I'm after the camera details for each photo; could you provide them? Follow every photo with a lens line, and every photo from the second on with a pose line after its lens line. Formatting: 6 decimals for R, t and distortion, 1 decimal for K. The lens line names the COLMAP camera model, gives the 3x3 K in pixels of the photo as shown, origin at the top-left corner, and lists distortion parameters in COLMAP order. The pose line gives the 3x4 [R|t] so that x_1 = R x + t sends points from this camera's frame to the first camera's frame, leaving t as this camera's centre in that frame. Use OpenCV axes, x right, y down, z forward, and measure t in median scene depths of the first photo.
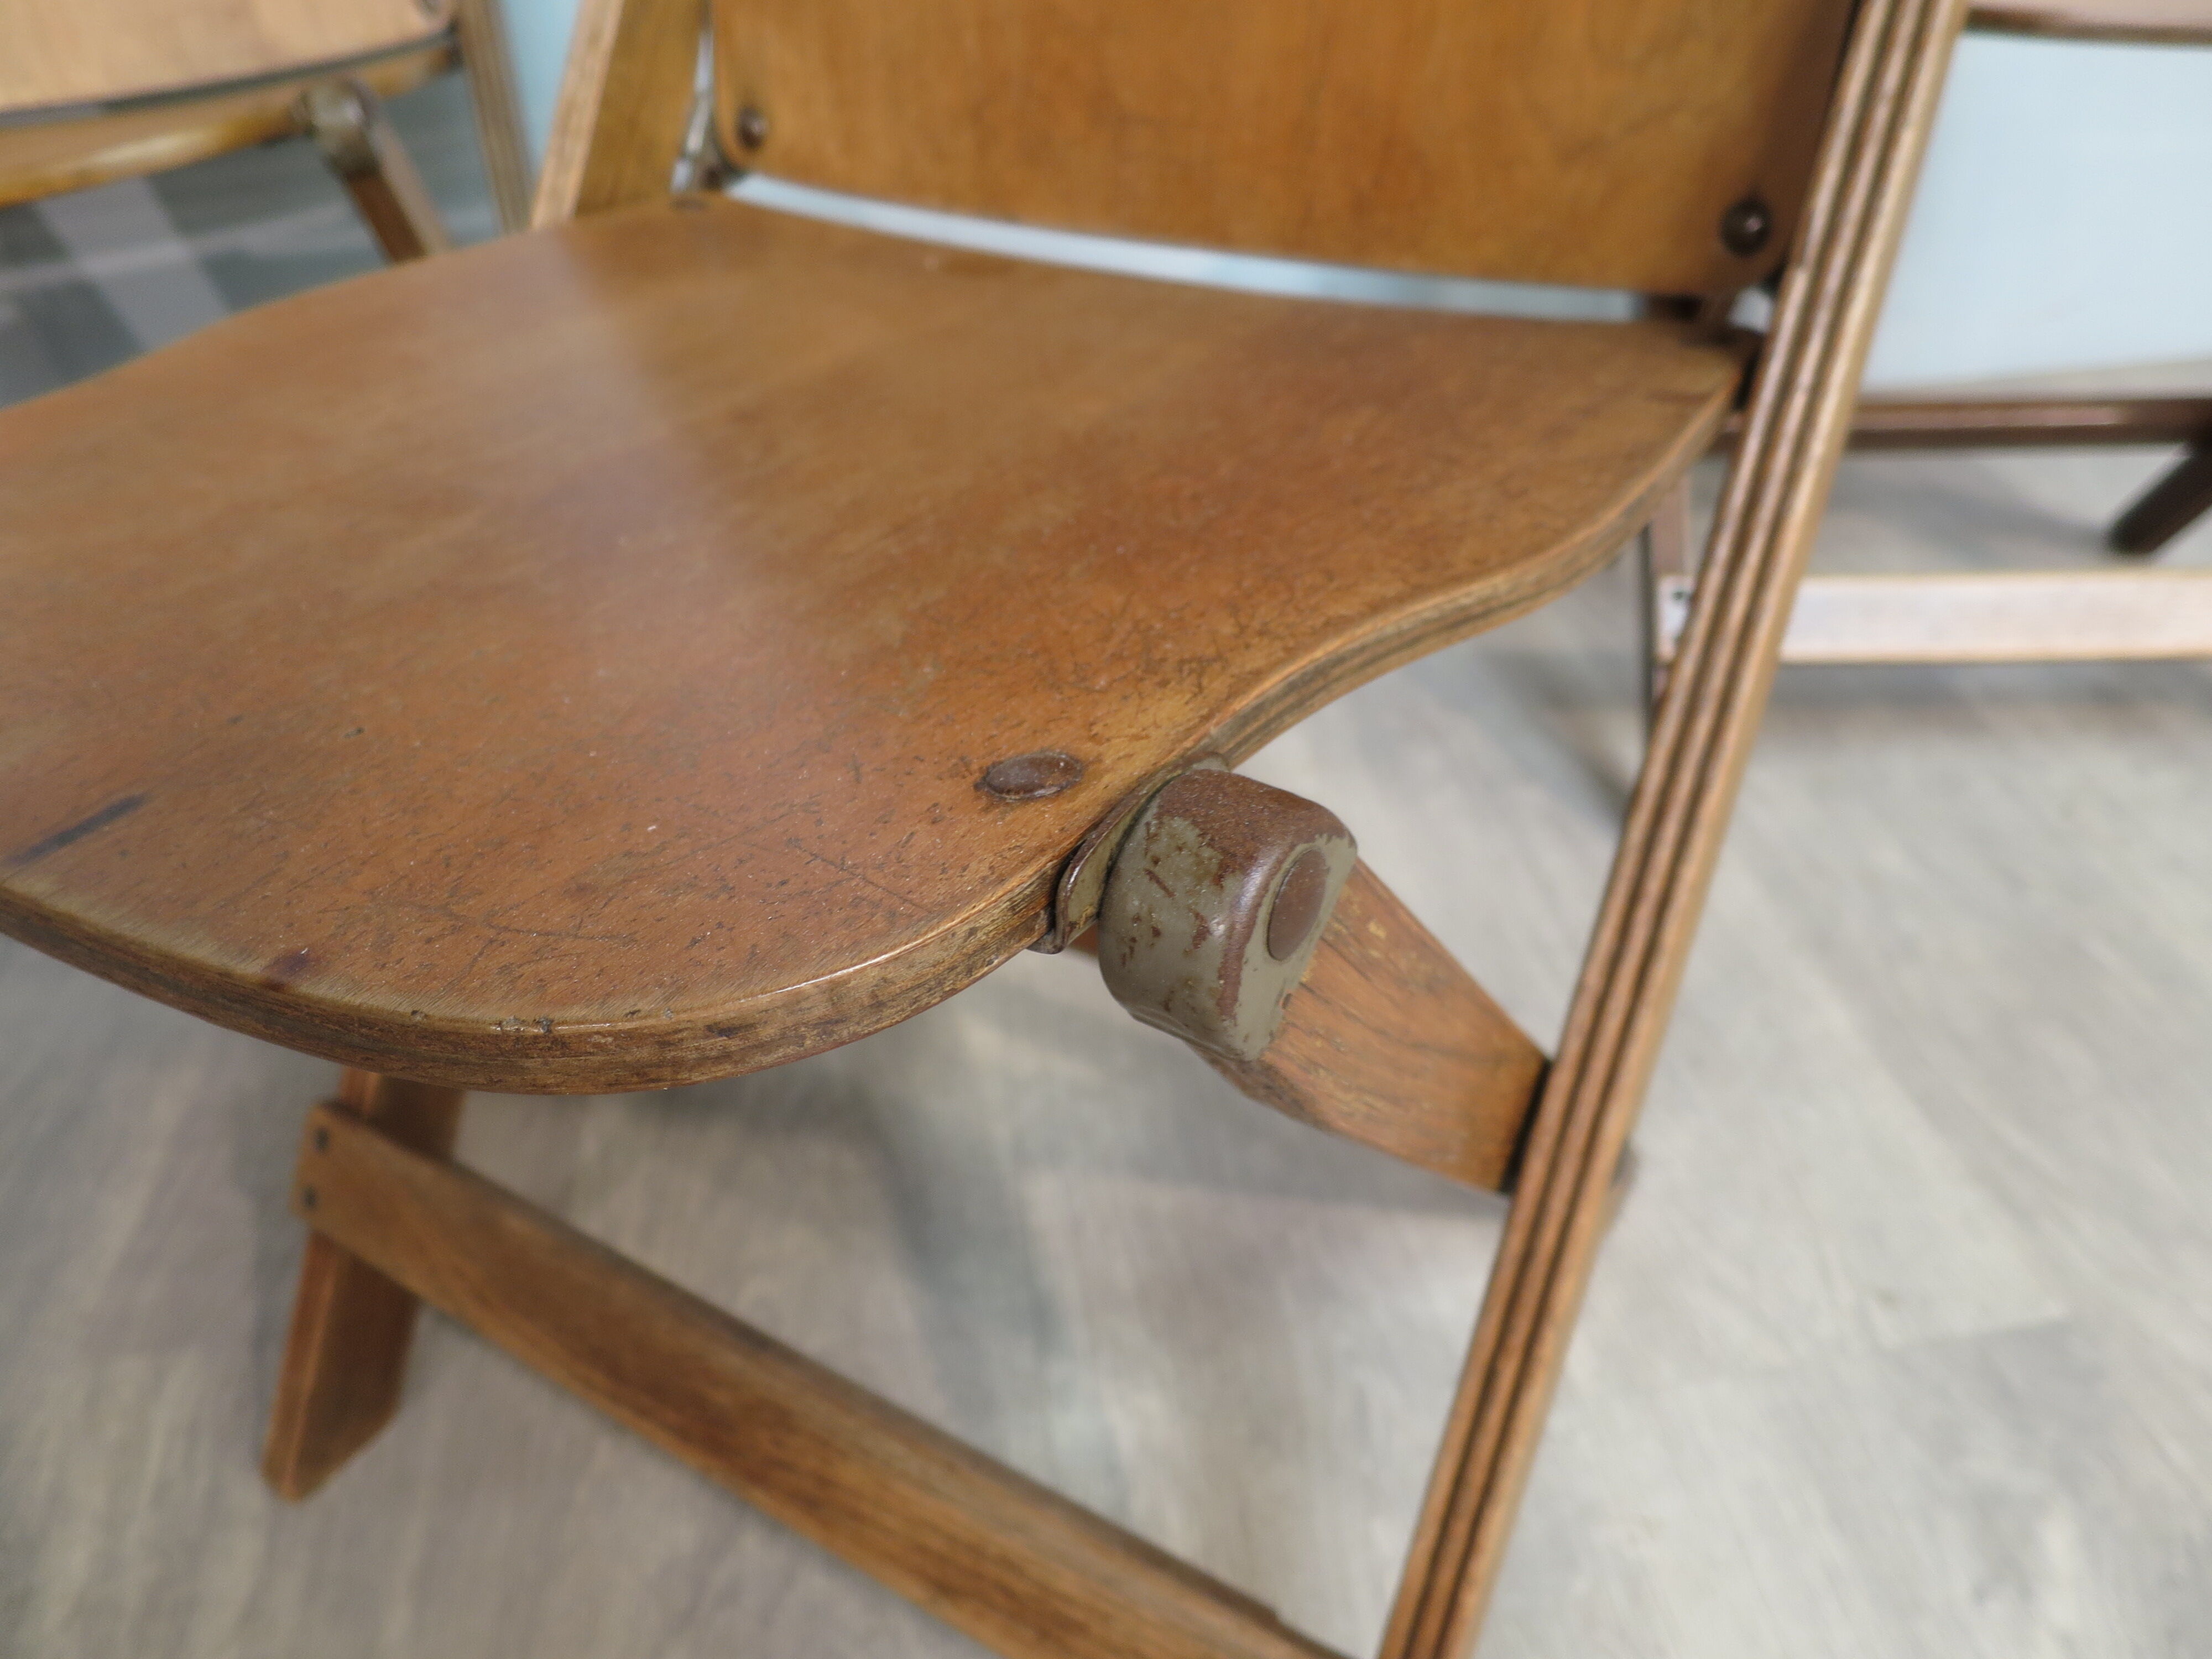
lens RADIAL K [[1575.5, 0, 1094.3], [0, 1575.5, 831.3], [0, 0, 1]] dist [-0.049408, 0.009910]
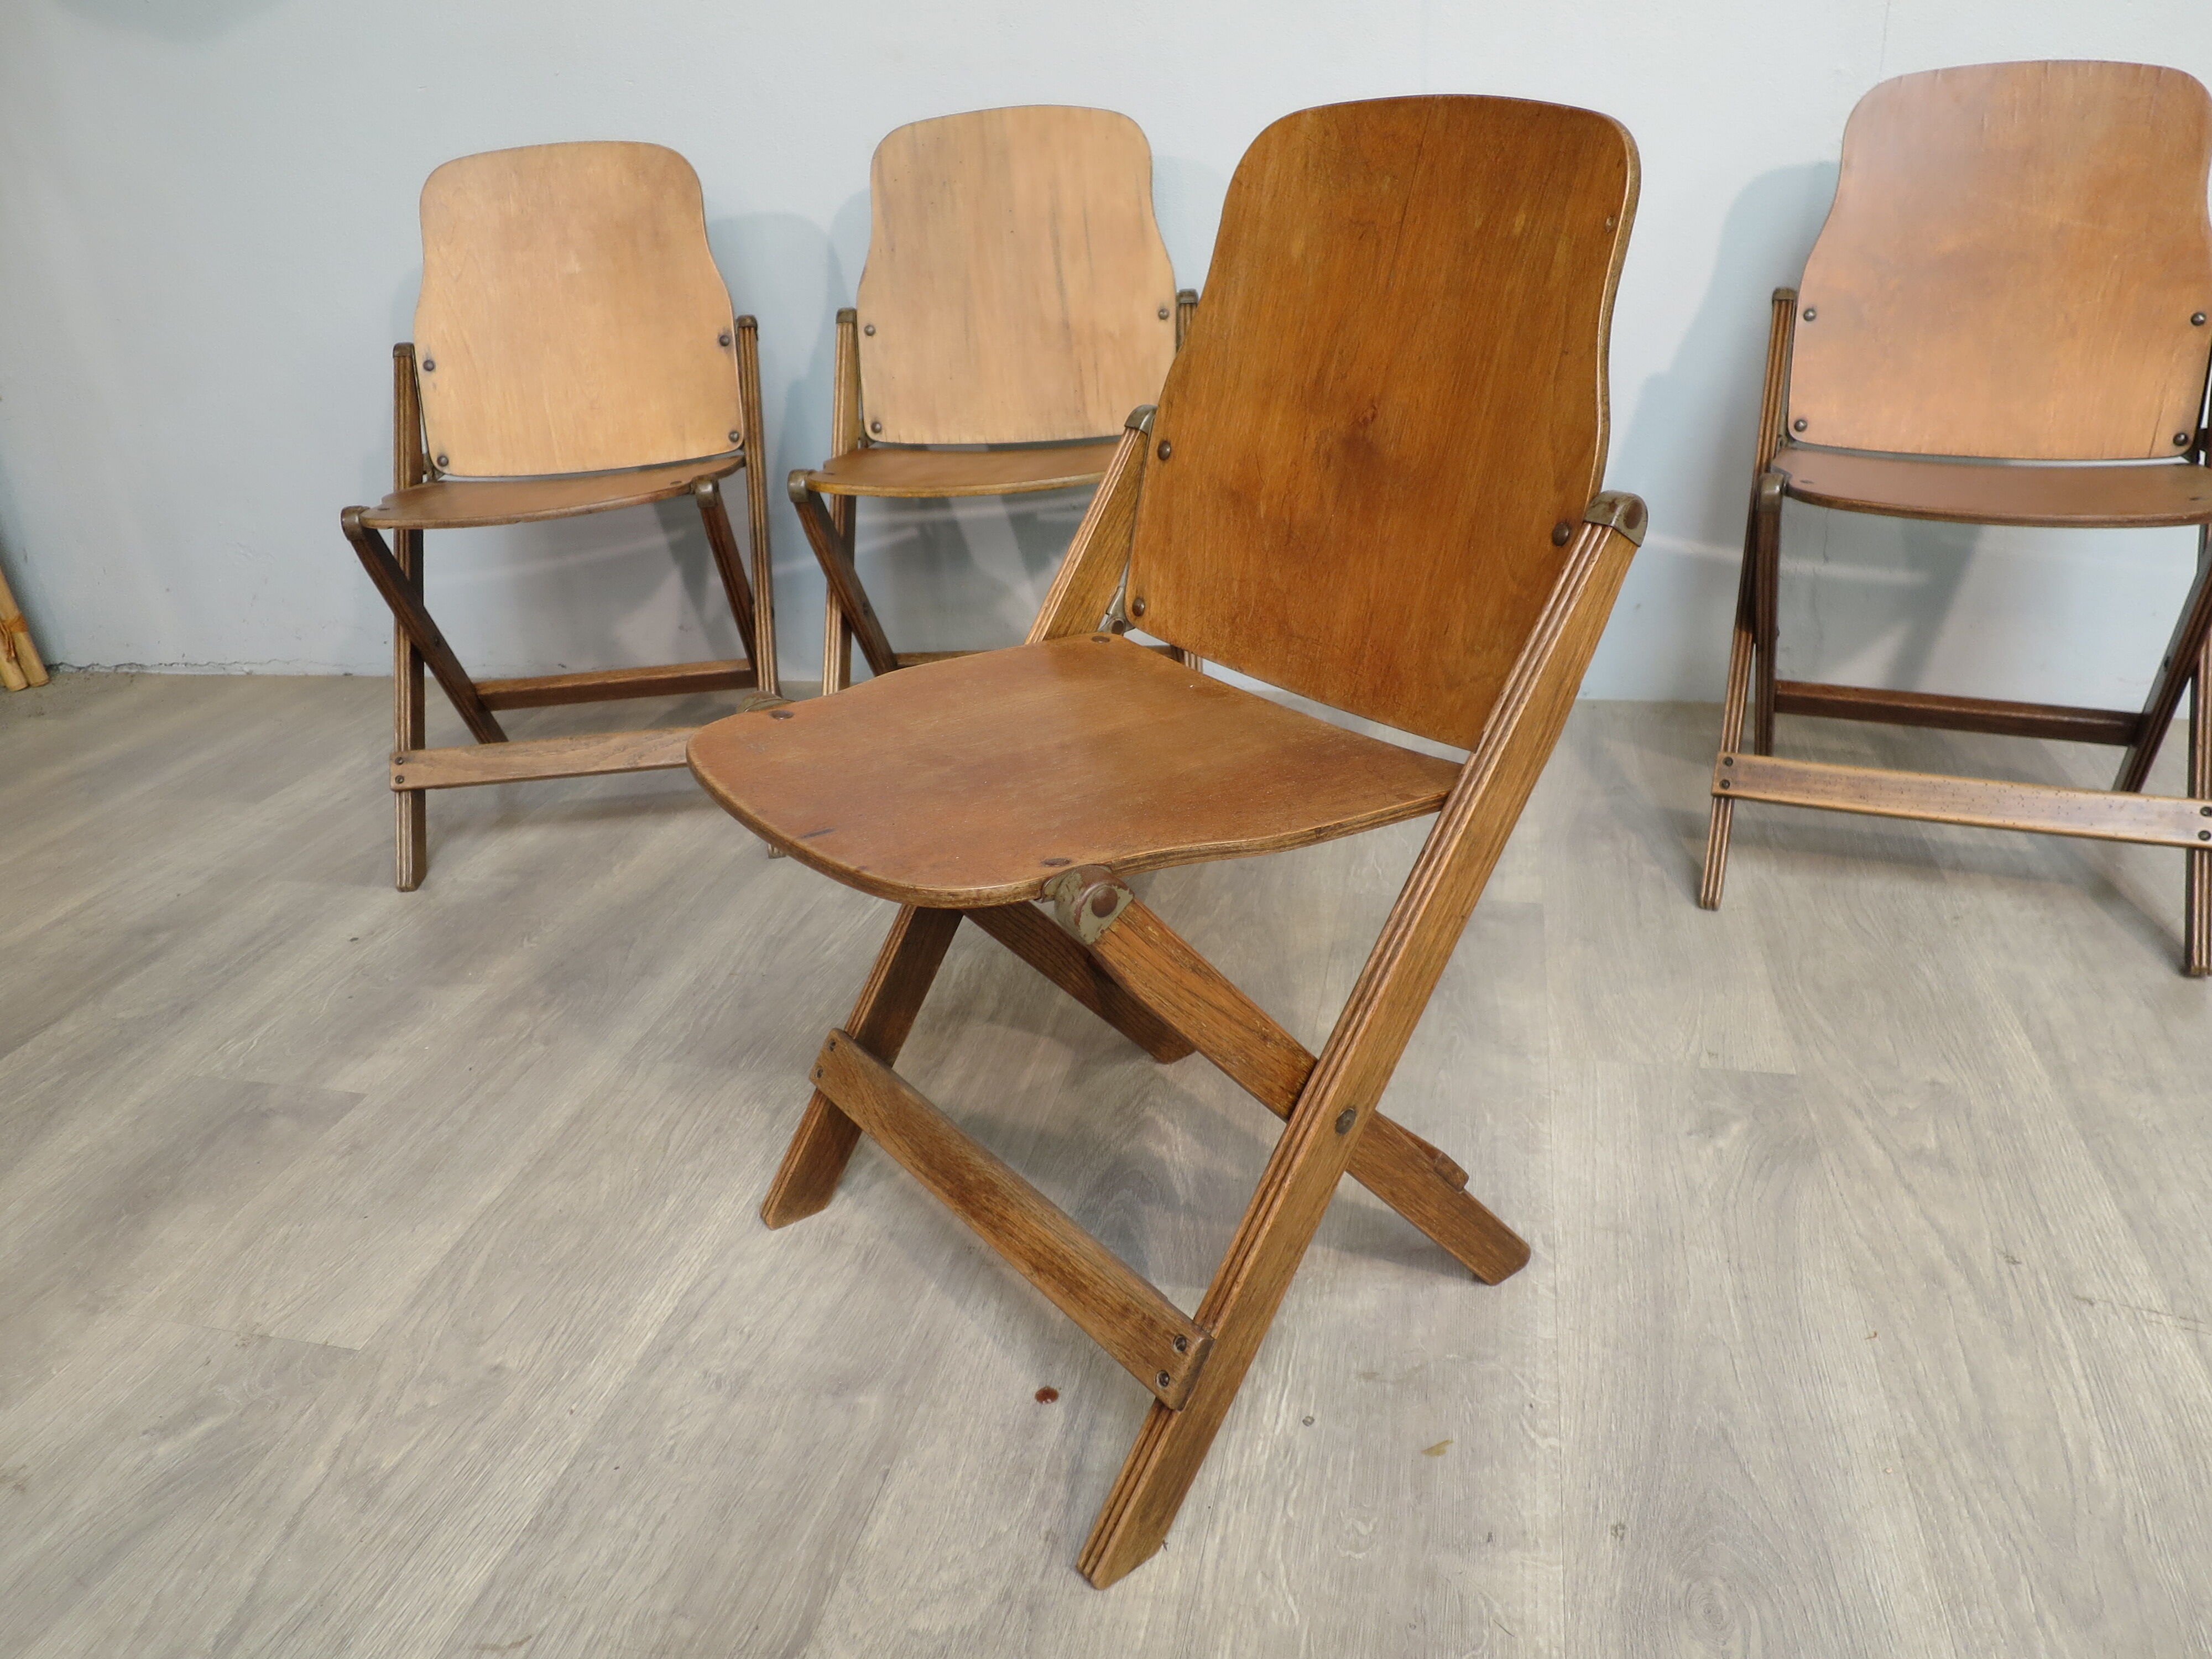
lens RADIAL K [[1575.5, 0, 1094.3], [0, 1575.5, 831.3], [0, 0, 1]] dist [-0.049408, 0.009910]
pose [[0.928666, 0.166991, -0.331201, 0.555688], [-0.226786, 0.962208, -0.150747, 0.191746], [0.293510, 0.215106, 0.931440, -1.066613]]
